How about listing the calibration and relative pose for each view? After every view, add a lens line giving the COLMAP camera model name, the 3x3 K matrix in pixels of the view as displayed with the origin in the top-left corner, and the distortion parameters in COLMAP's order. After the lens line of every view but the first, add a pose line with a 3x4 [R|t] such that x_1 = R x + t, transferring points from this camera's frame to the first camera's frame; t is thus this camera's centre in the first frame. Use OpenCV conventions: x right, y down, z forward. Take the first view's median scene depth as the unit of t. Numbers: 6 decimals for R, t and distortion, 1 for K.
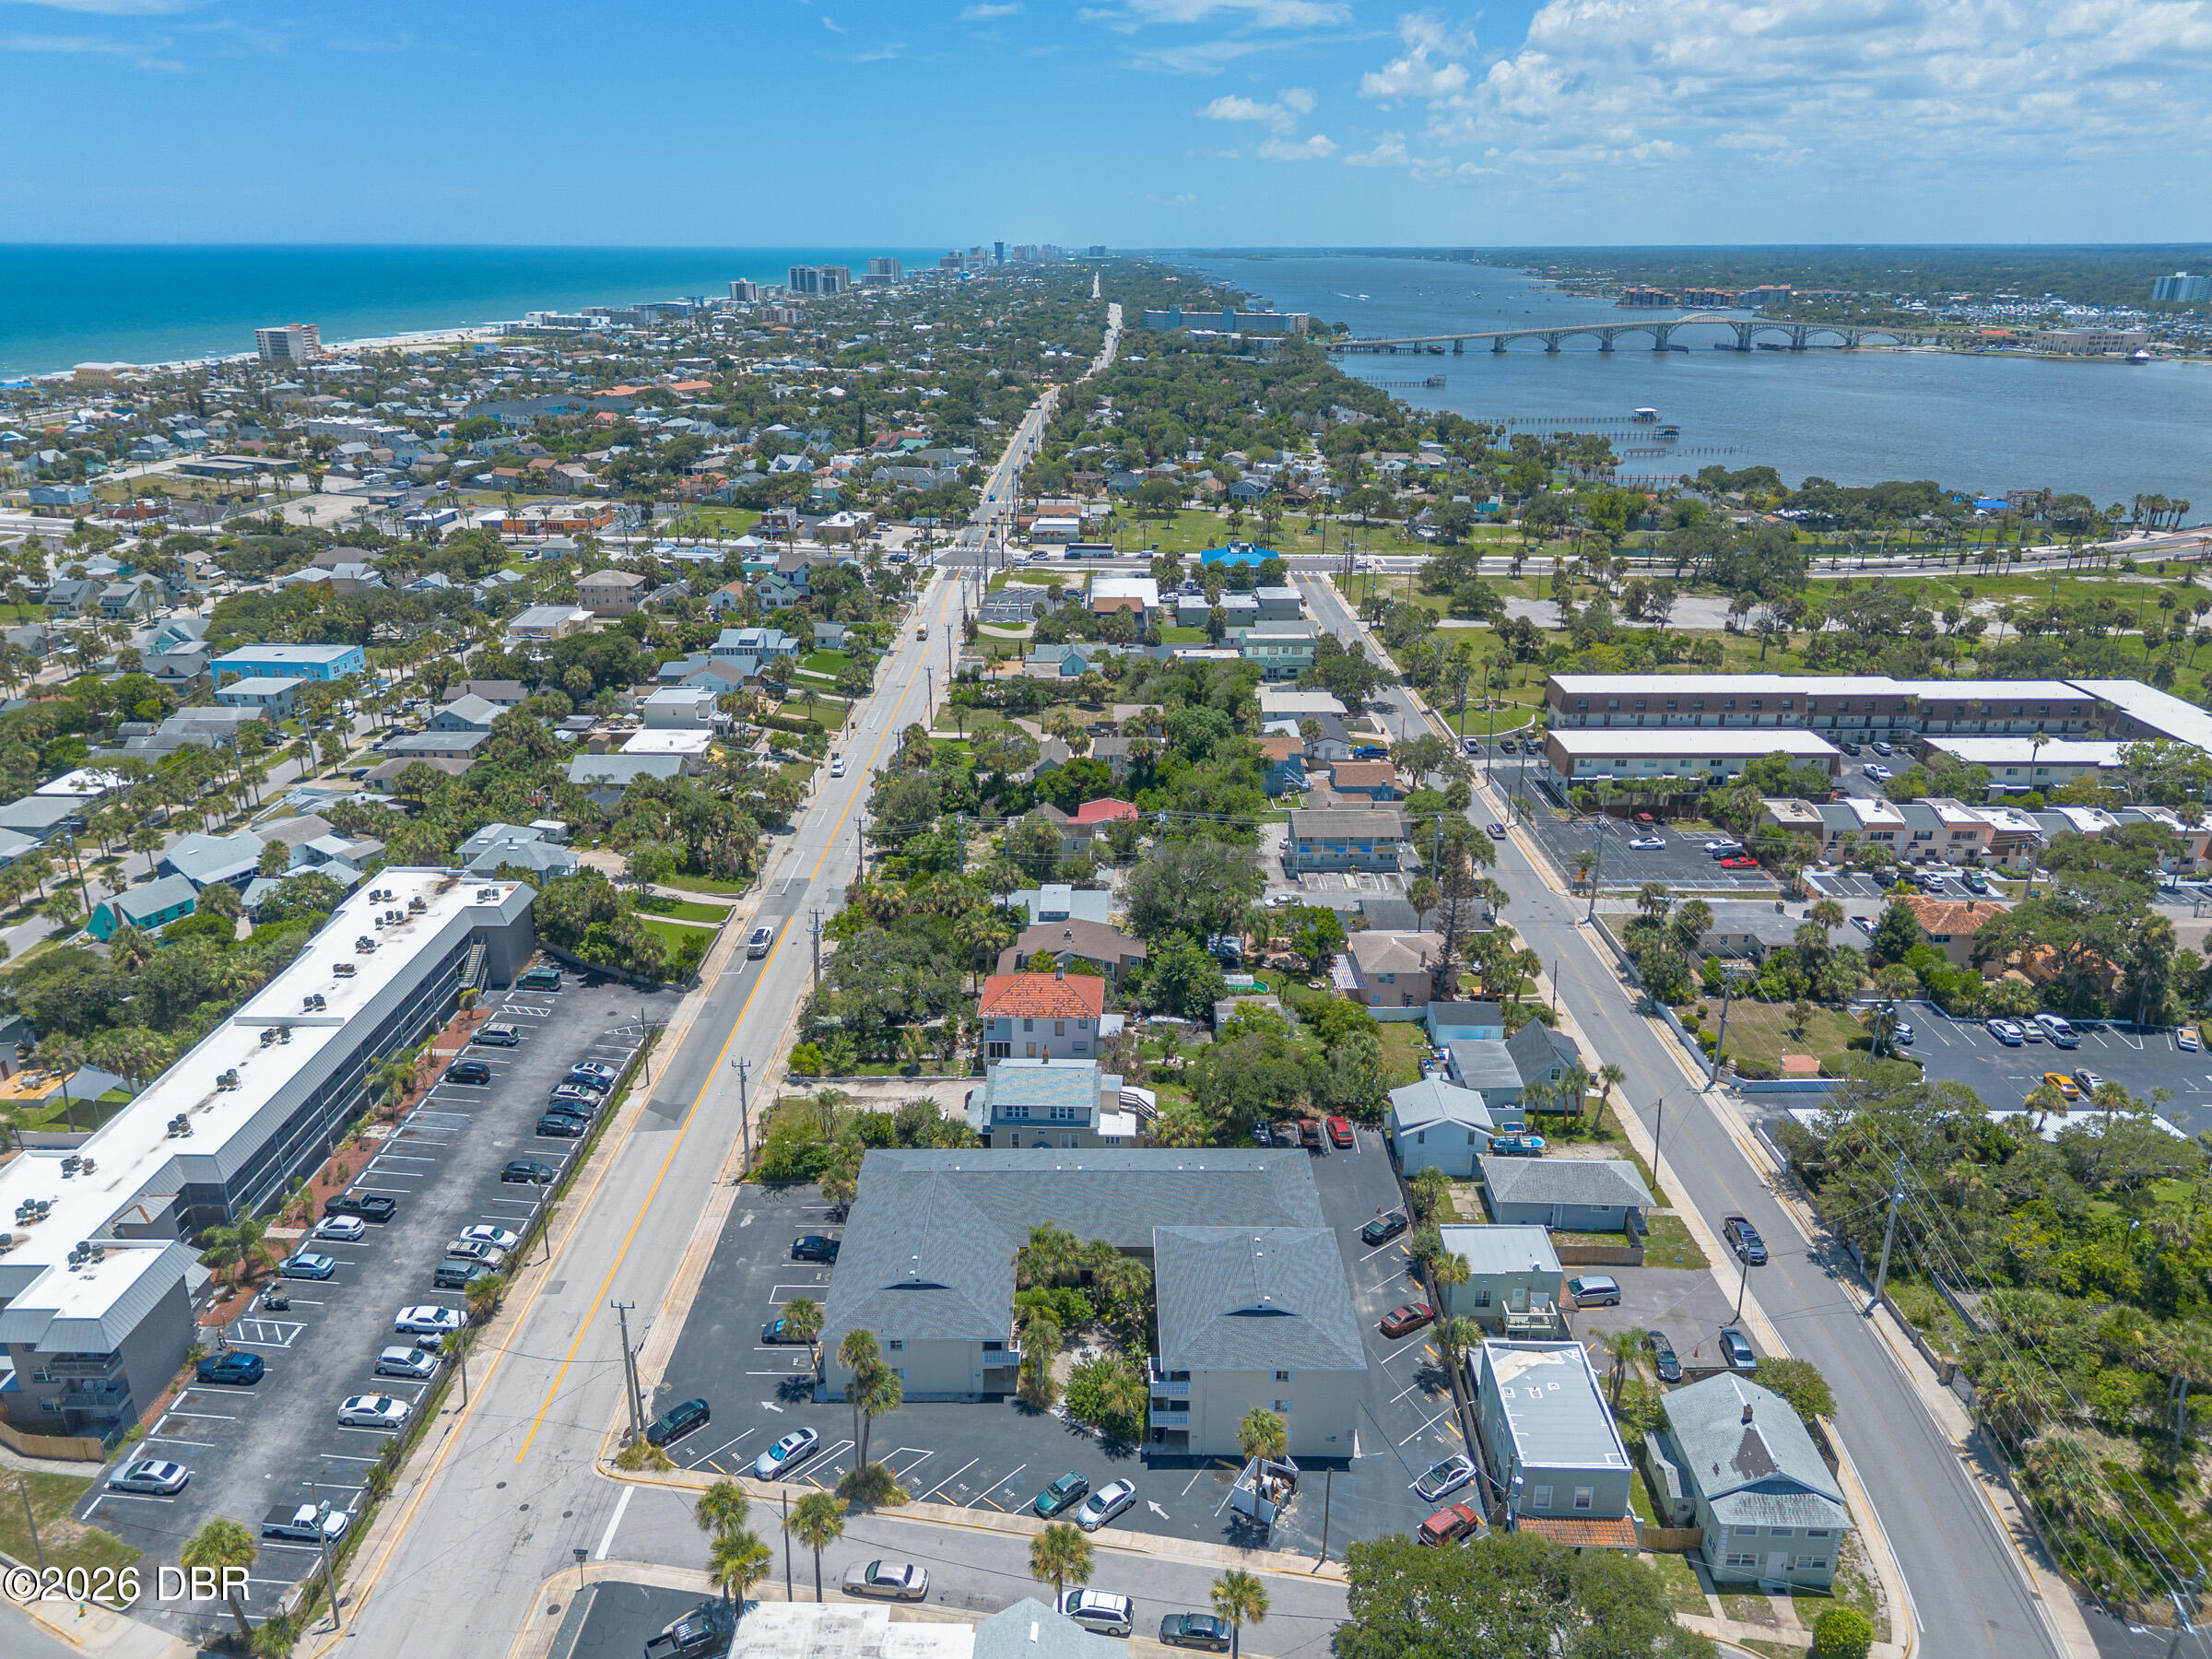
lens RADIAL K [[1554.5, 0, 1105.9], [0, 1554.5, 860.9], [0, 0, 1]] dist [0.064170, -0.055205]
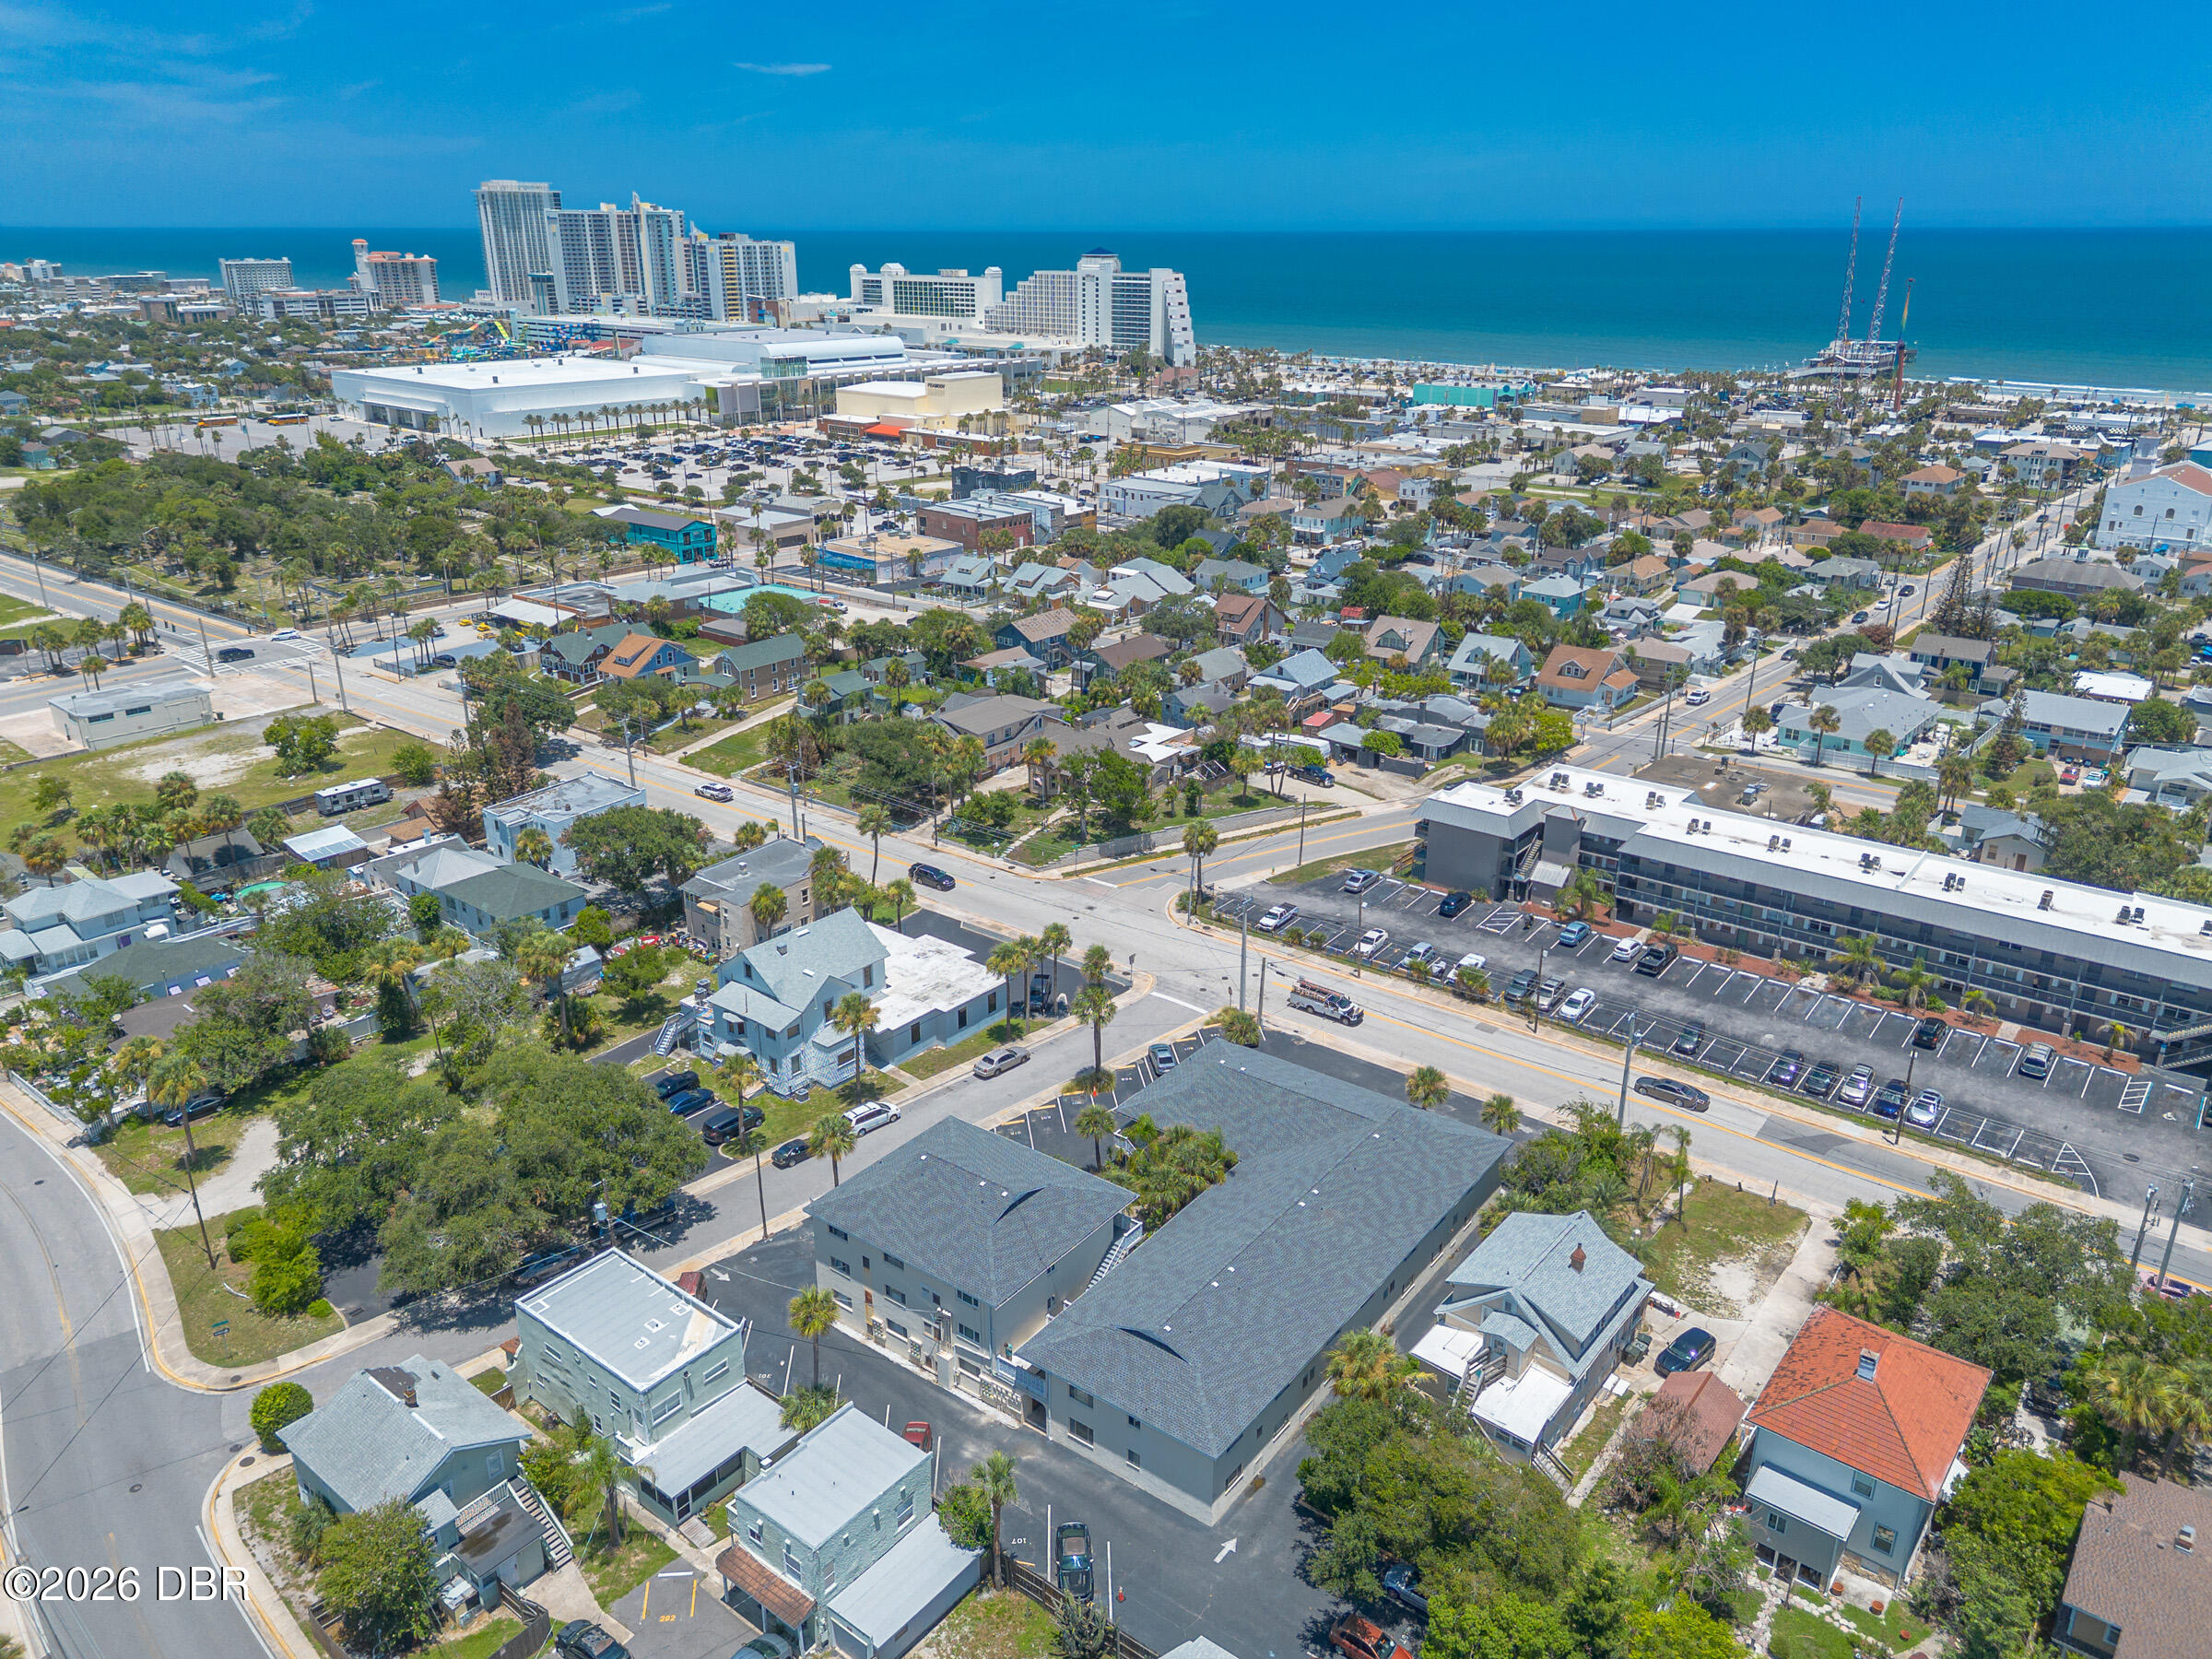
lens RADIAL K [[1562.7, 0, 1102.8], [0, 1562.7, 831.7], [0, 0, 1]] dist [0.079650, -0.087041]
pose [[-0.604905, 0.285227, -0.743462, 0.462673], [-0.291740, 0.789348, 0.540201, -0.276729], [0.740930, 0.543668, -0.394269, 0.919925]]
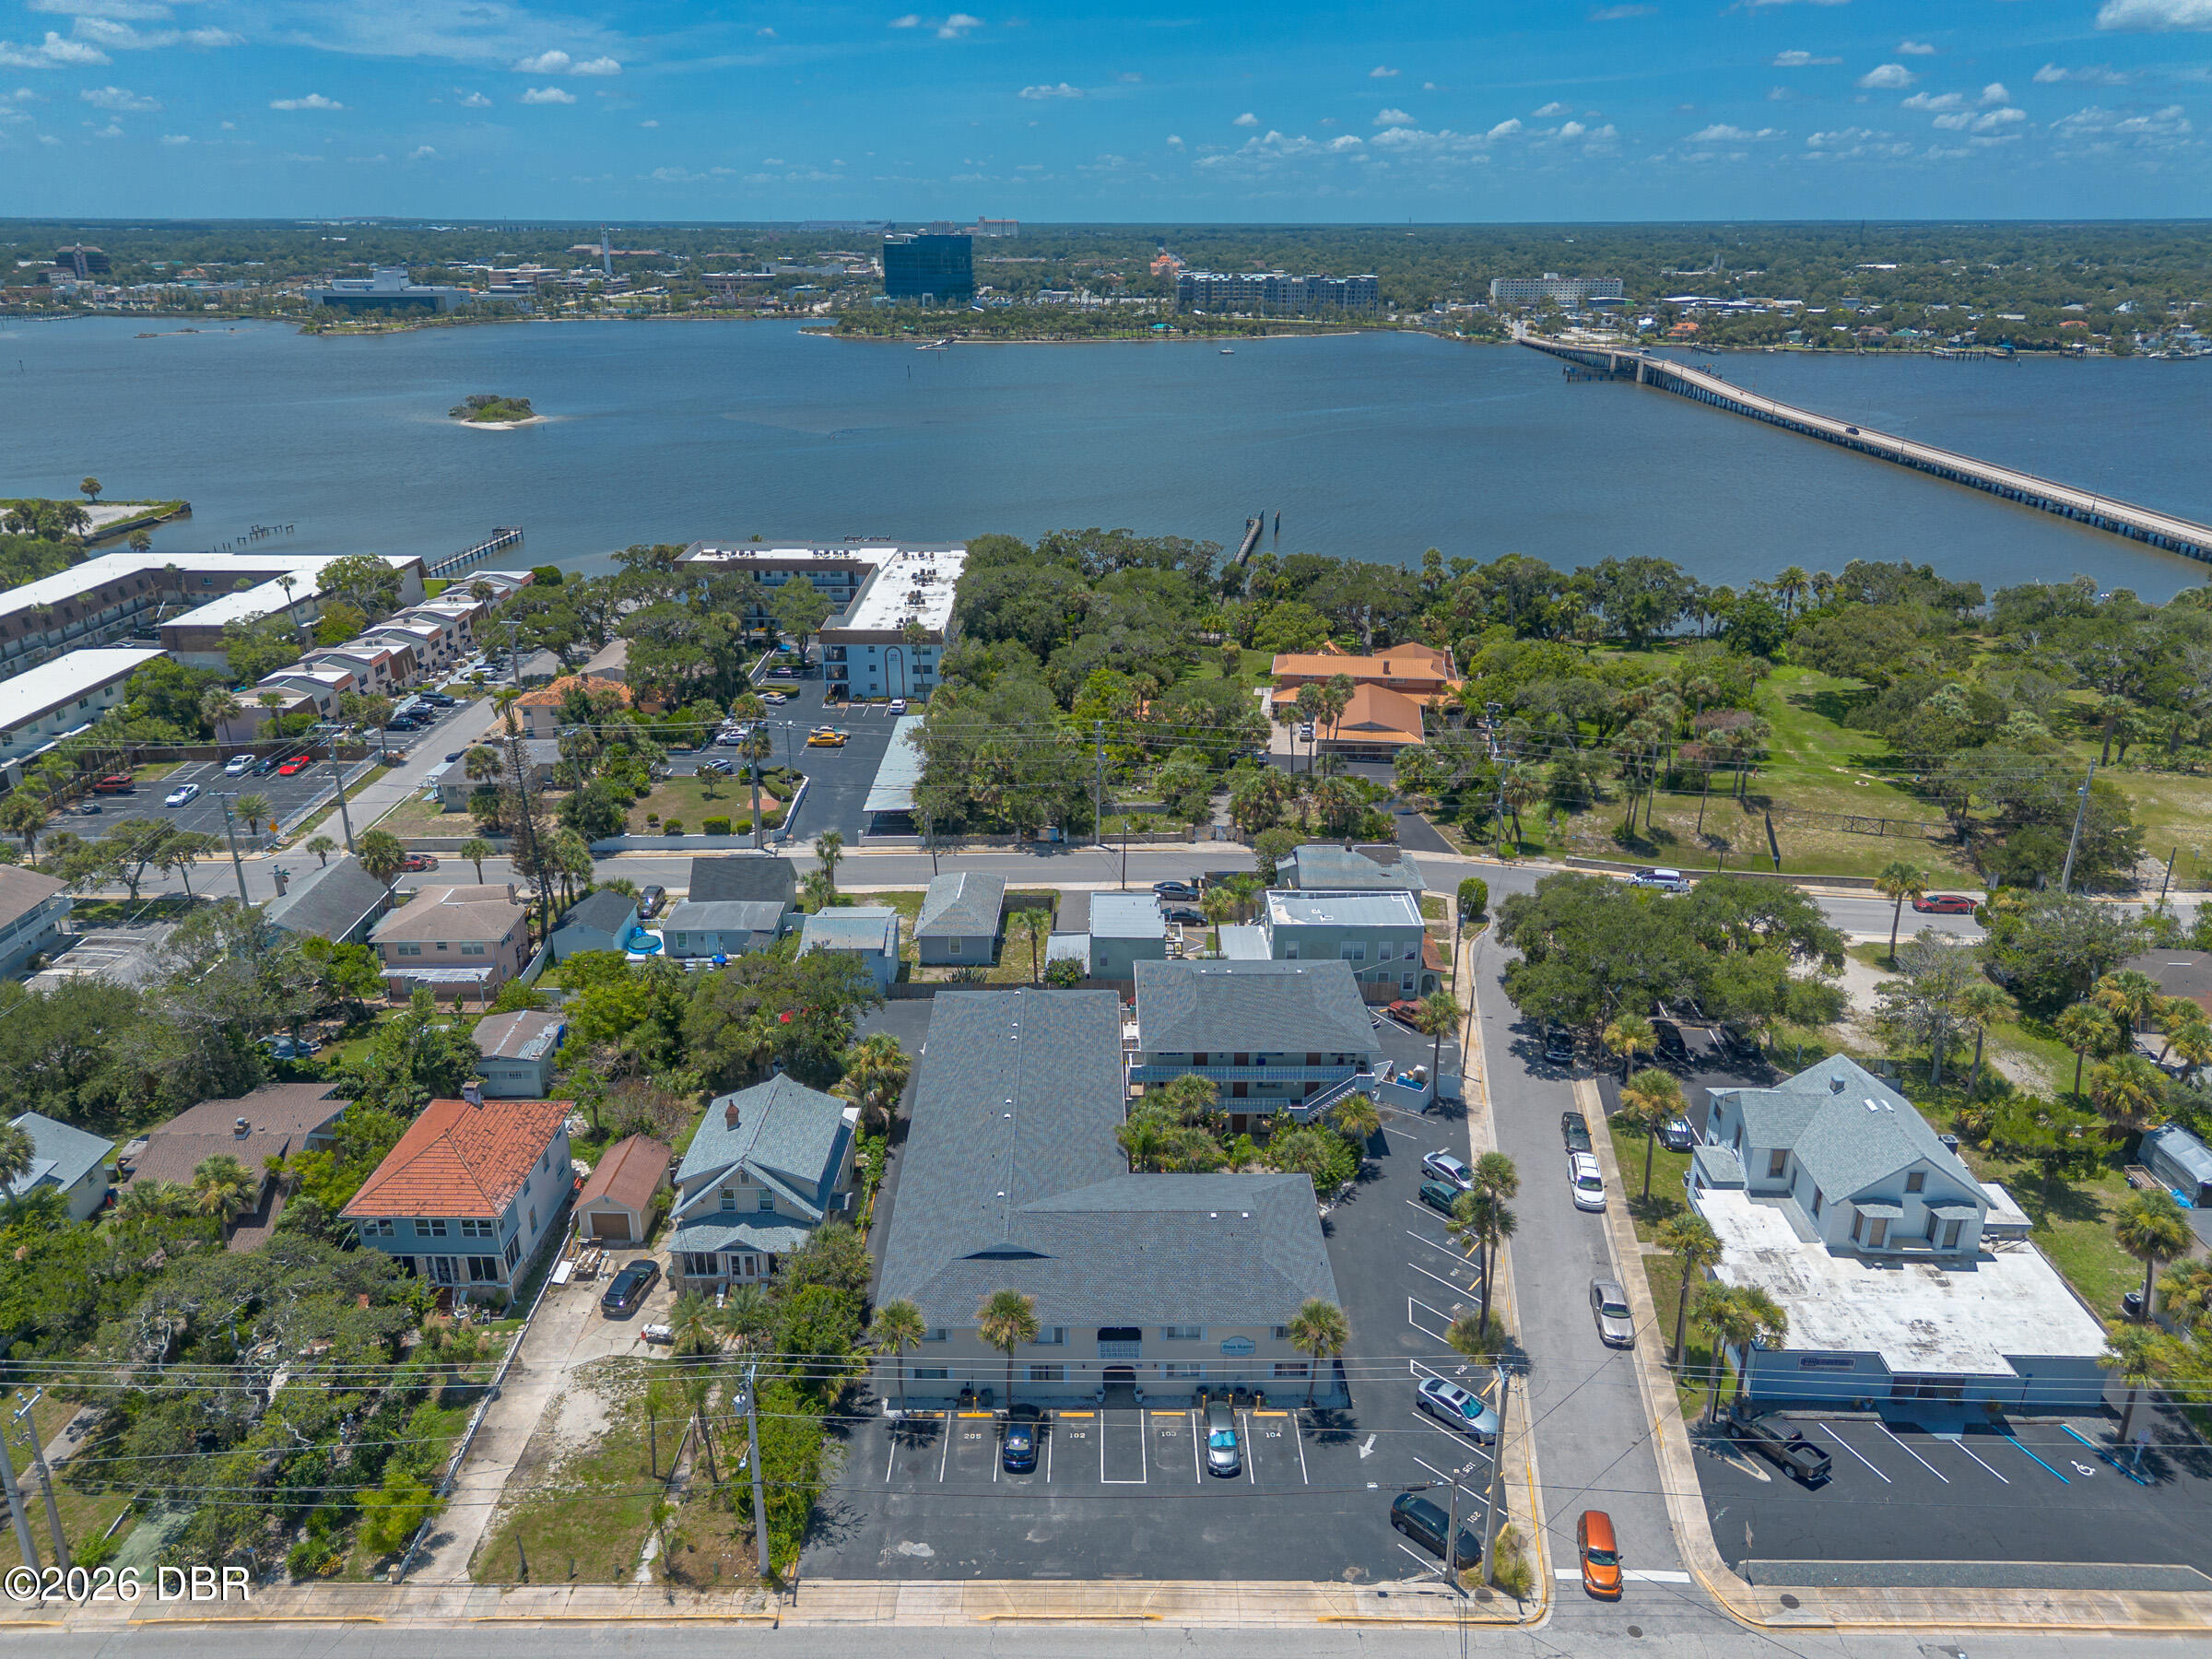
lens RADIAL K [[1562.7, 0, 1102.8], [0, 1562.7, 831.7], [0, 0, 1]] dist [0.079650, -0.087041]
pose [[-0.015488, -0.362020, 0.932042, -0.560533], [0.365069, 0.865753, 0.342339, -0.135788], [-0.930852, 0.345562, 0.118754, 0.663524]]
